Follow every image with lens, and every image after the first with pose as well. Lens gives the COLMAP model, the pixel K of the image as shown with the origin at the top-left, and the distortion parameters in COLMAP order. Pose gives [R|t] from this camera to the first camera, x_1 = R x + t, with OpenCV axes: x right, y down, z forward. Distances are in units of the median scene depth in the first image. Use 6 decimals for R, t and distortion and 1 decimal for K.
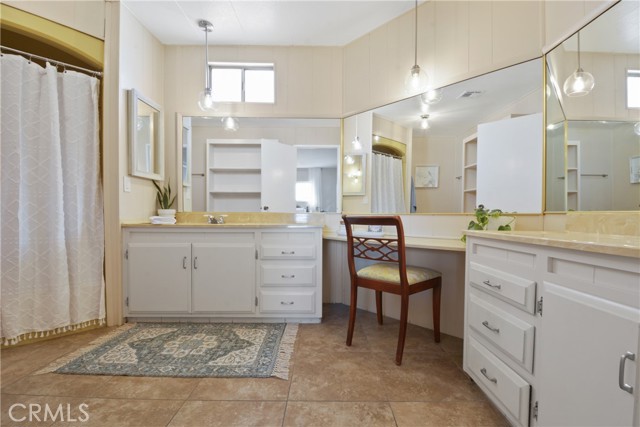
lens RADIAL K [[291.2, 0, 320.5], [0, 291.2, 216.9], [0, 0, 1]] dist [-0.021008, -0.001019]
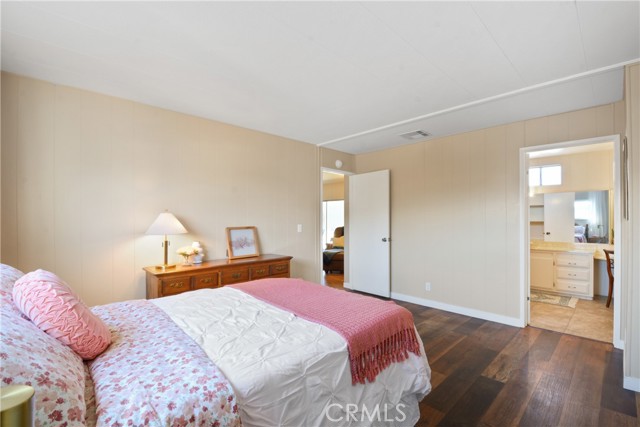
lens RADIAL K [[291.2, 0, 323.4], [0, 291.2, 219.3], [0, 0, 1]] dist [-0.021008, -0.001019]
pose [[0.699520, -0.007800, -0.714571, 0.114414], [-0.001703, 0.999919, -0.012581, -0.174125], [0.714611, 0.010017, 0.699450, -1.775349]]
